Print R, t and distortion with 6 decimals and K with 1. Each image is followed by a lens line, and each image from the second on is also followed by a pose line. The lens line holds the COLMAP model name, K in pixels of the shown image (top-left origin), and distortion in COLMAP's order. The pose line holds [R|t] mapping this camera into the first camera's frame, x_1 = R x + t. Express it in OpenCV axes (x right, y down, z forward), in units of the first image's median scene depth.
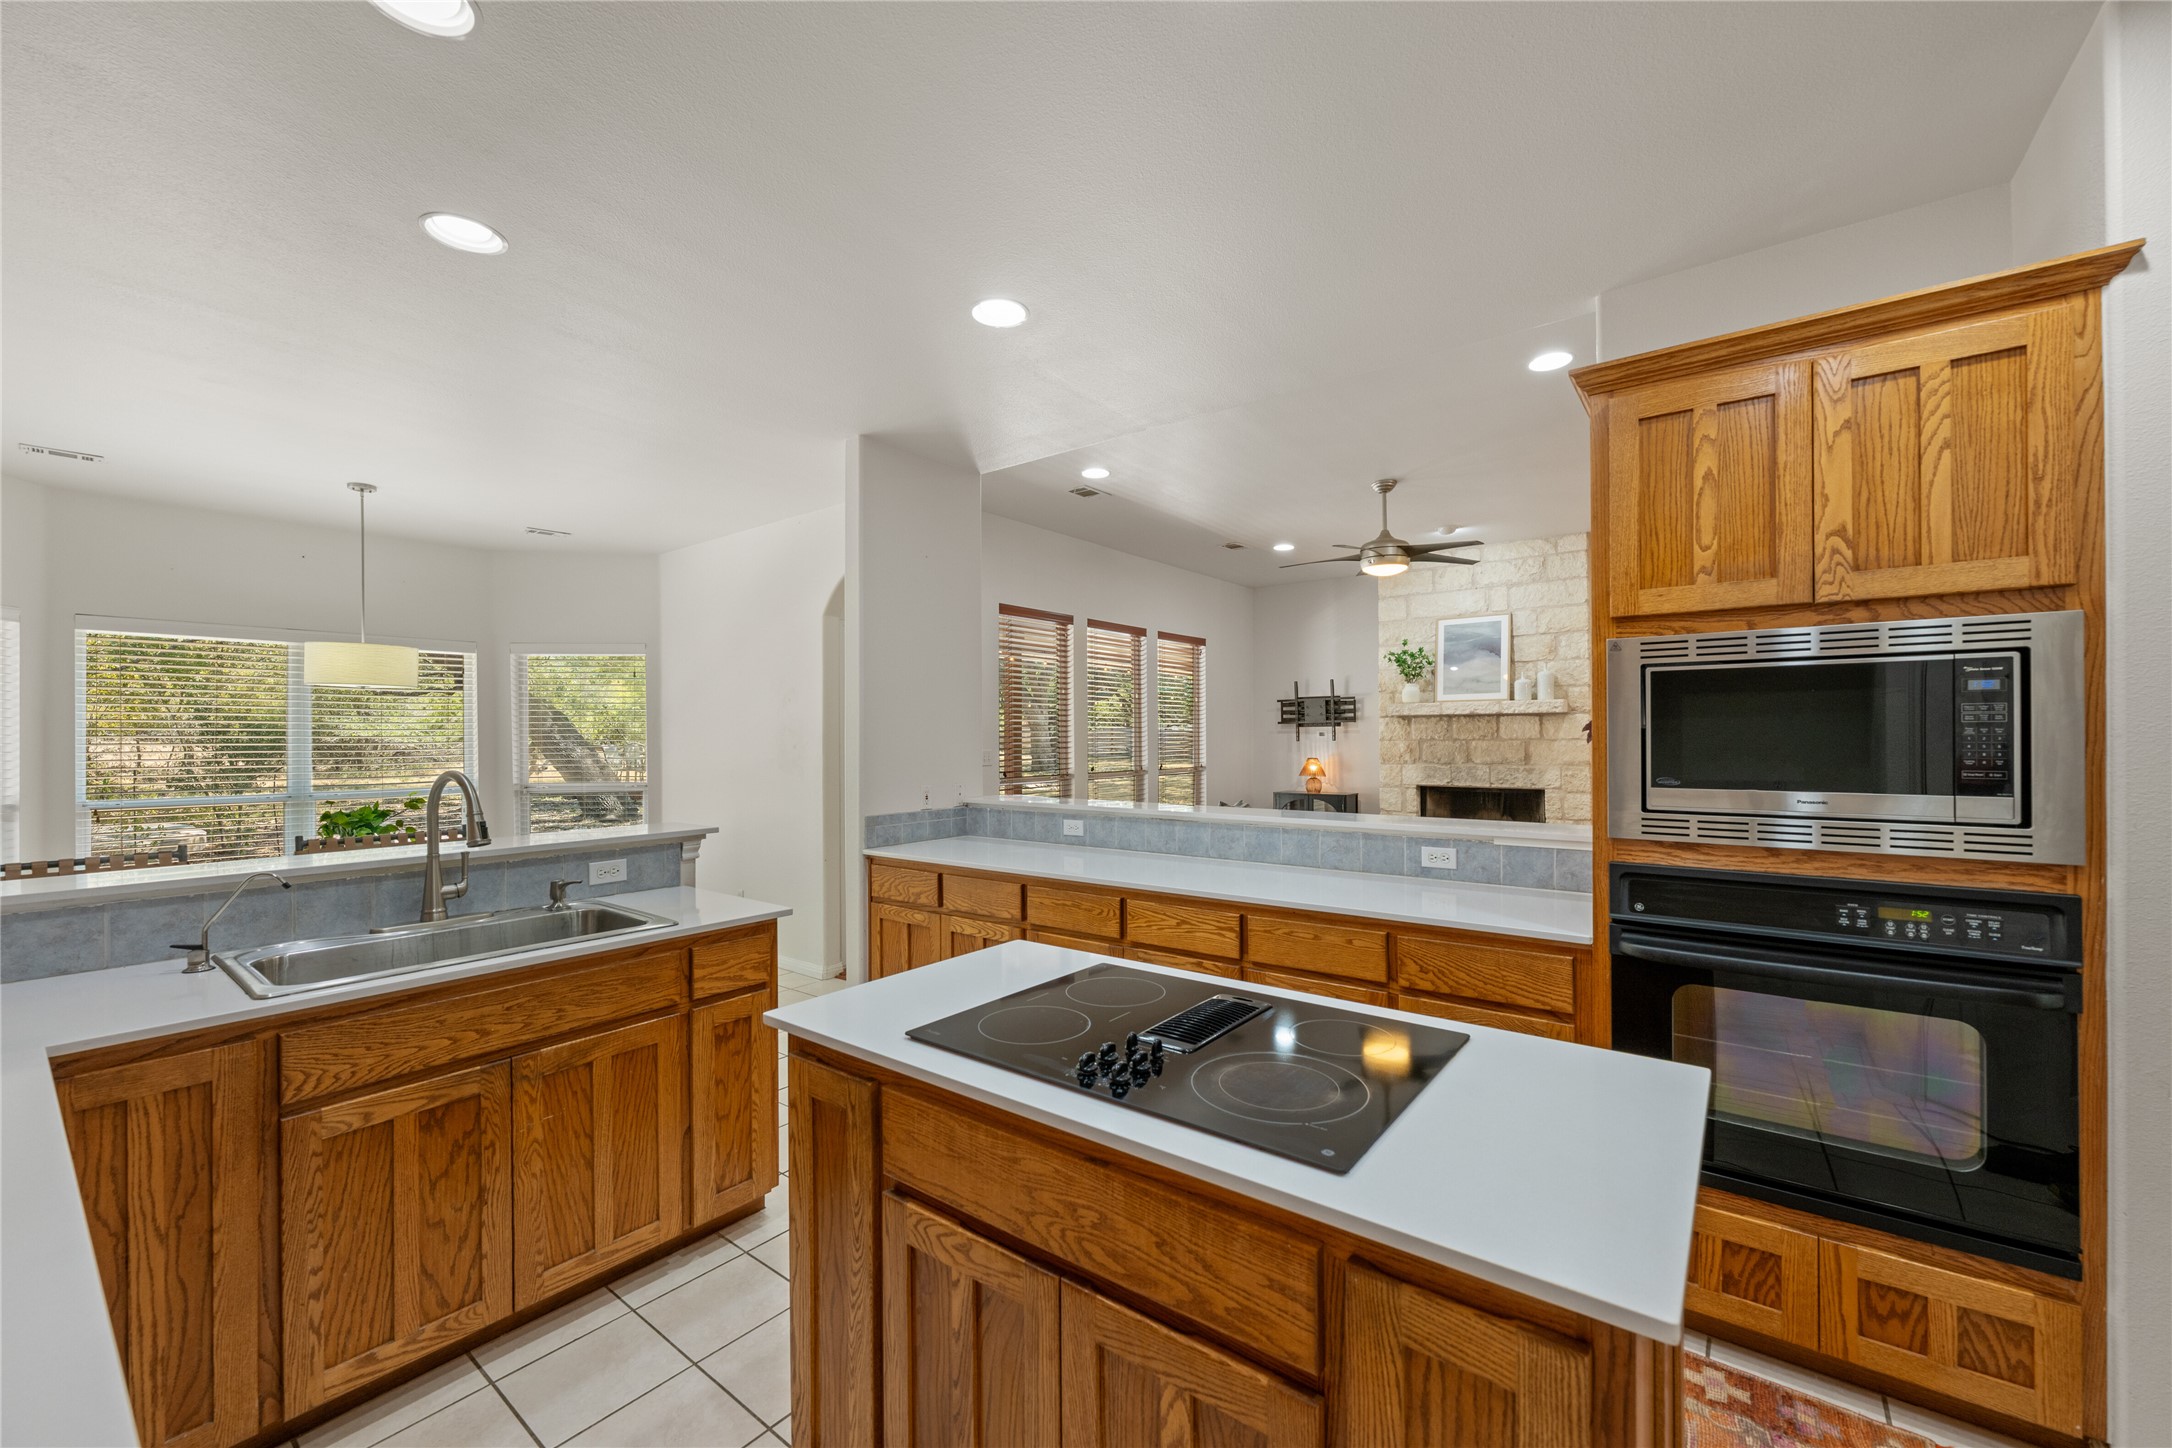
lens RADIAL K [[860.4, 0, 1082.4], [0, 860.4, 734.3], [0, 0, 1]] dist [-0.004699, -0.000044]
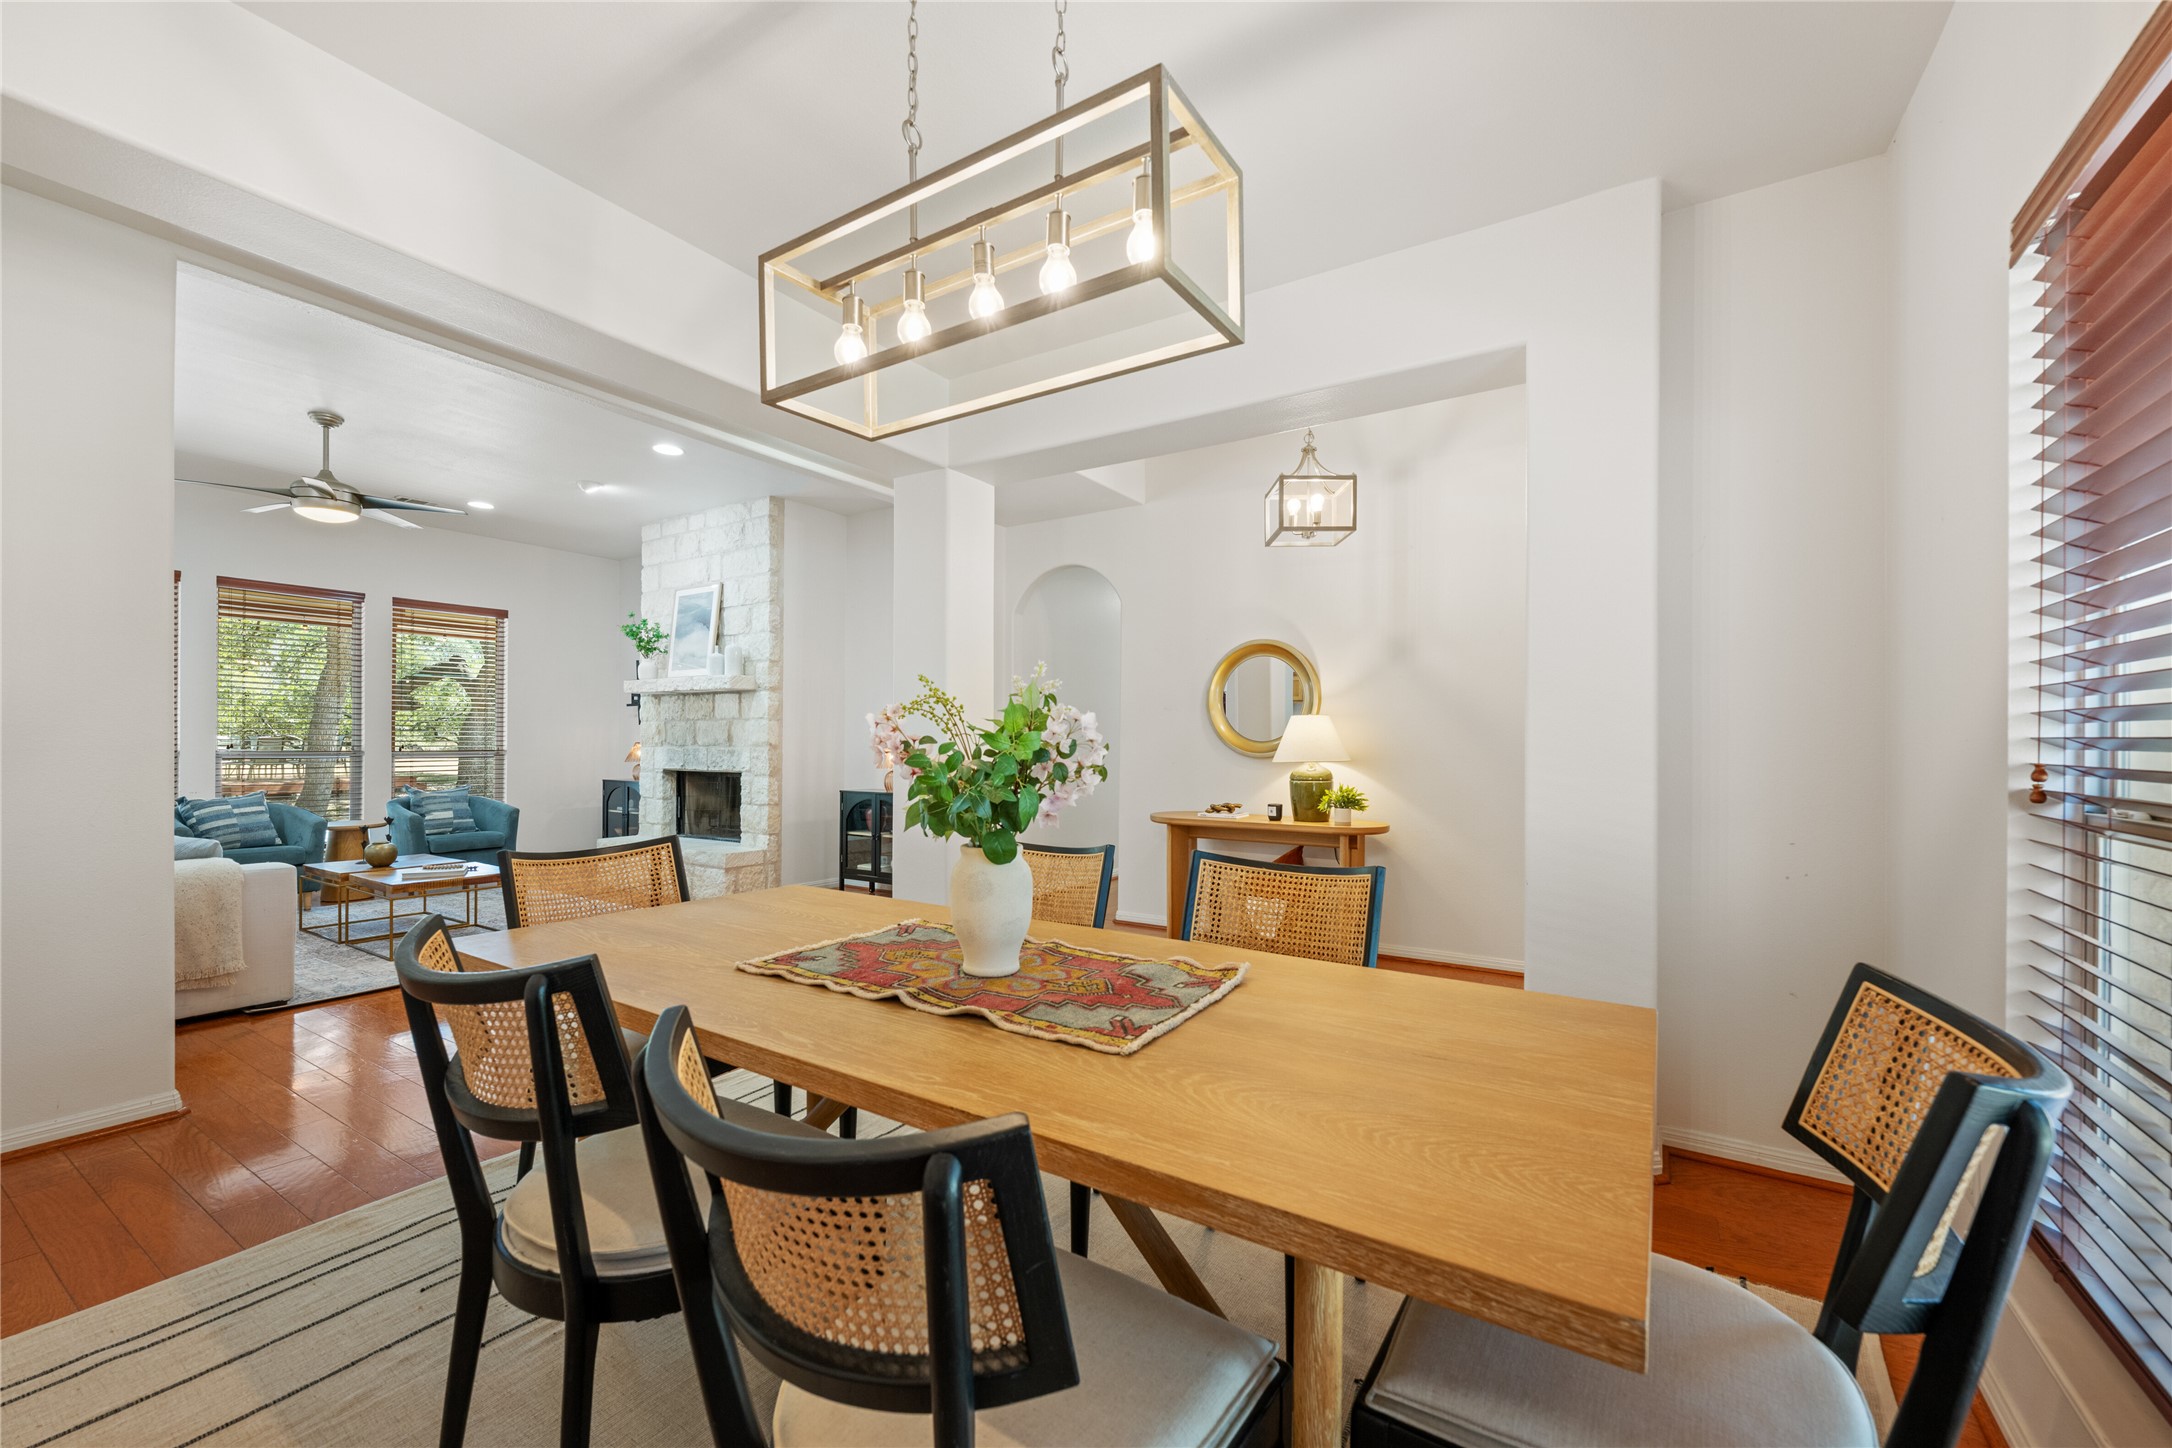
lens RADIAL K [[860.4, 0, 1088.1], [0, 860.4, 741.7], [0, 0, 1]] dist [-0.004699, -0.000044]
pose [[0.995861, 0.010216, 0.090314, 0.820656], [-0.010369, 0.999945, 0.001233, 0.025454], [-0.090296, -0.002164, 0.995913, 0.038799]]
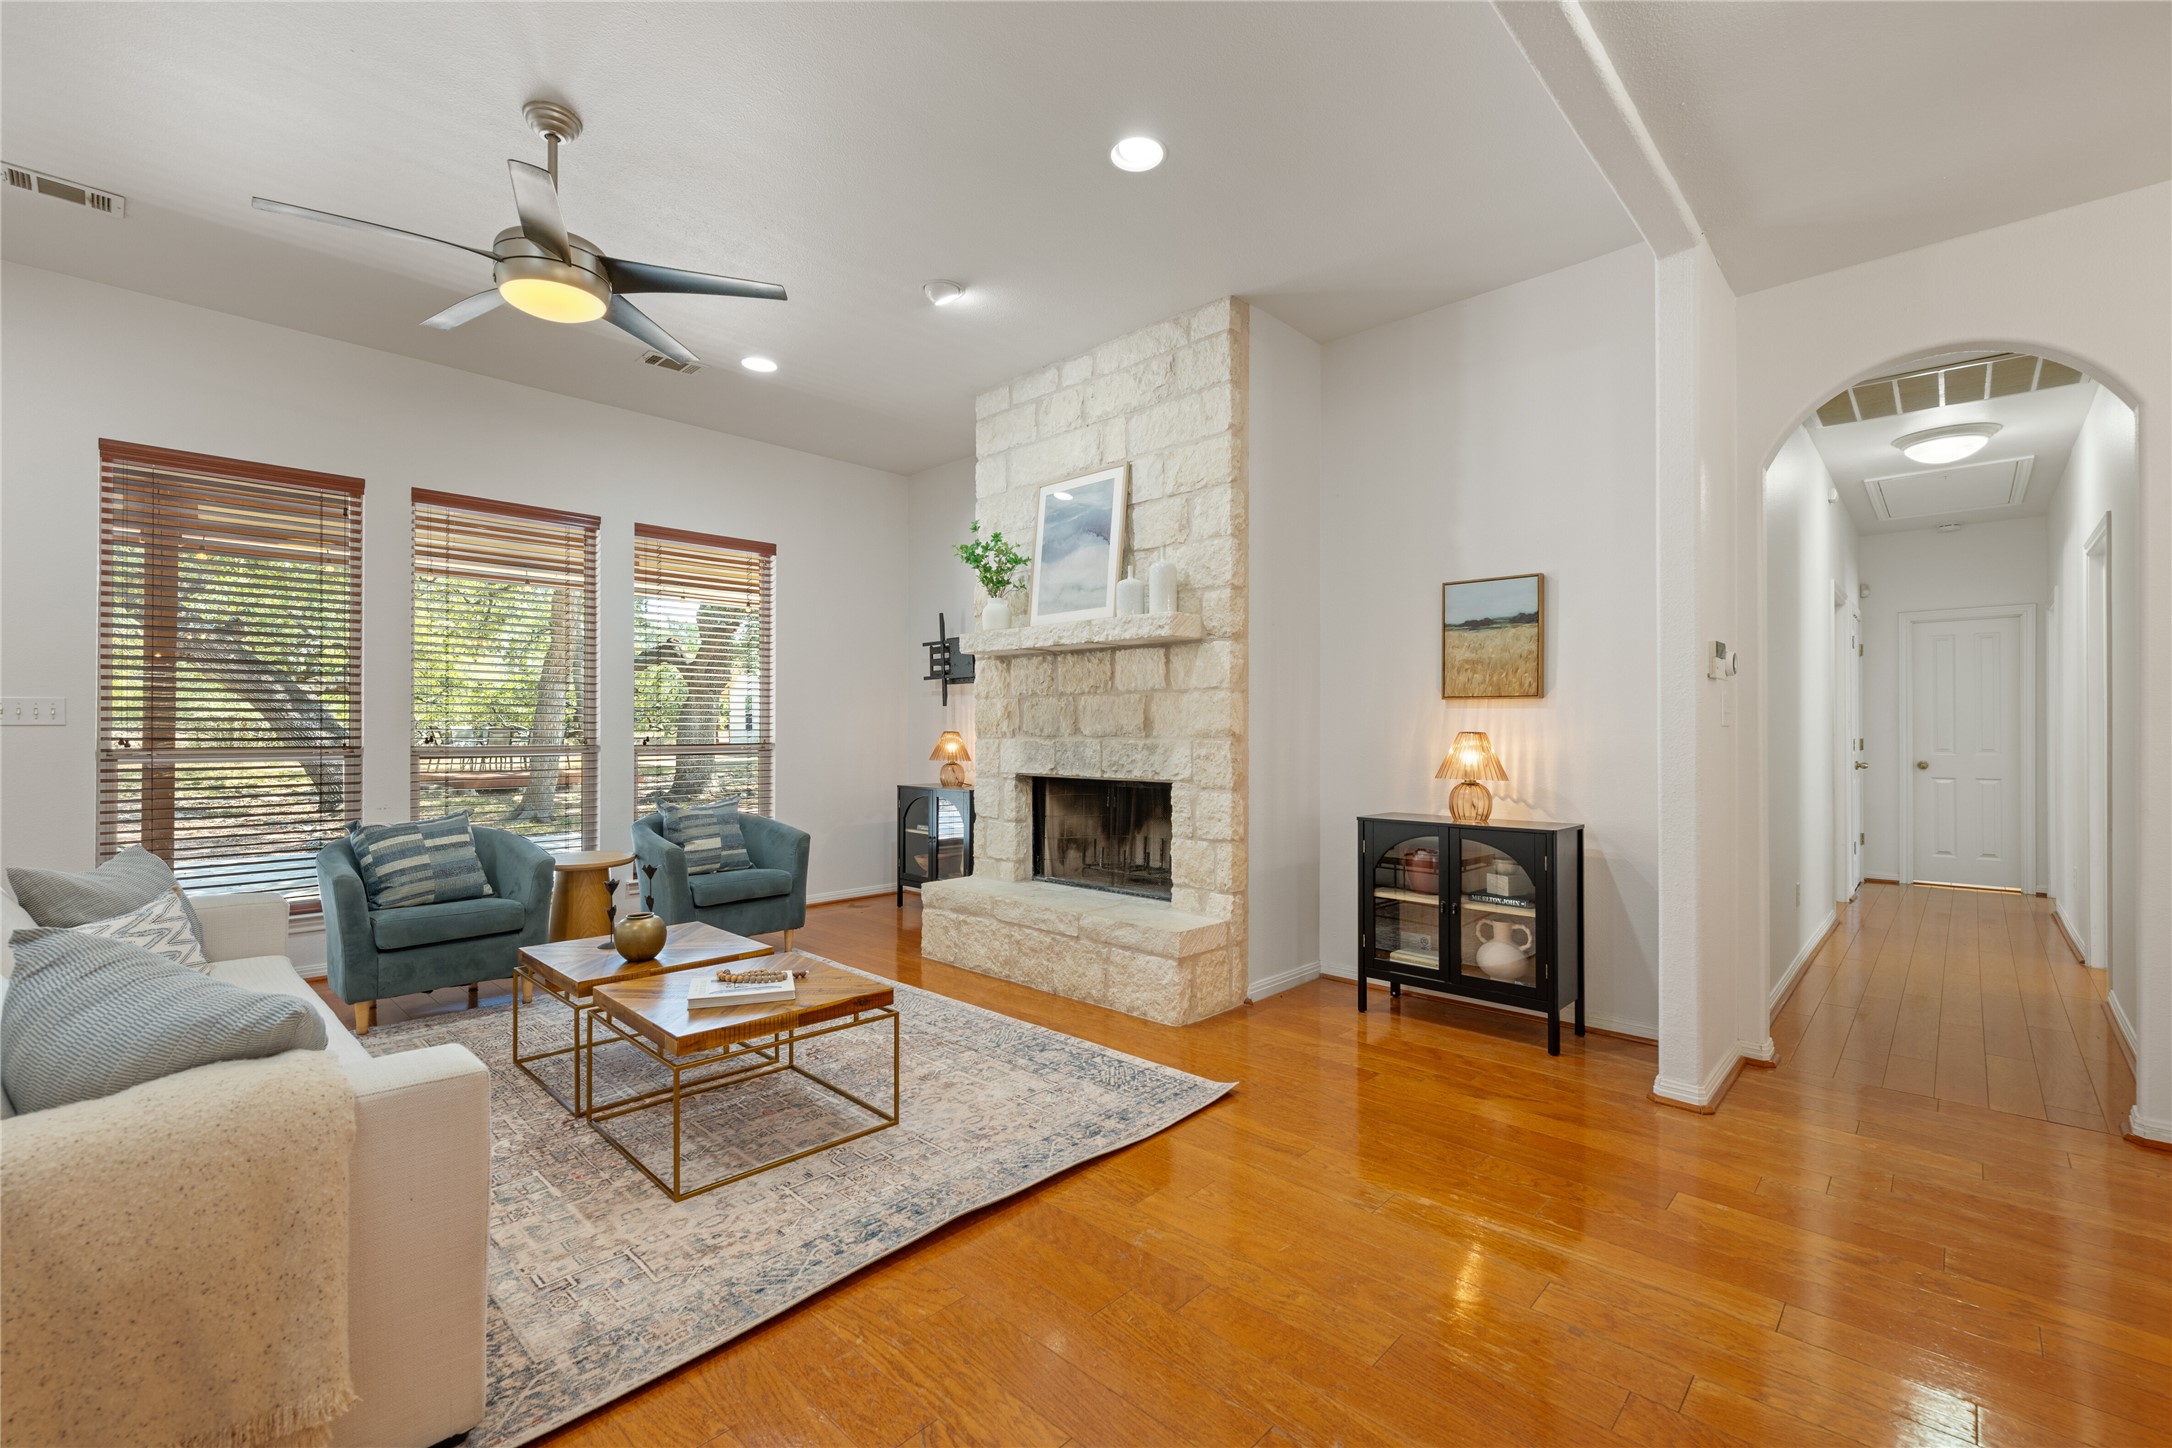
lens RADIAL K [[922.1, 0, 1084.7], [0, 922.1, 725.5], [0, 0, 1]] dist [-0.009219, -0.000540]
pose [[0.993994, 0.005633, -0.109288, 0.542480], [-0.005874, 0.999981, -0.001882, 0.029203], [0.109275, 0.002513, 0.994008, 0.413369]]
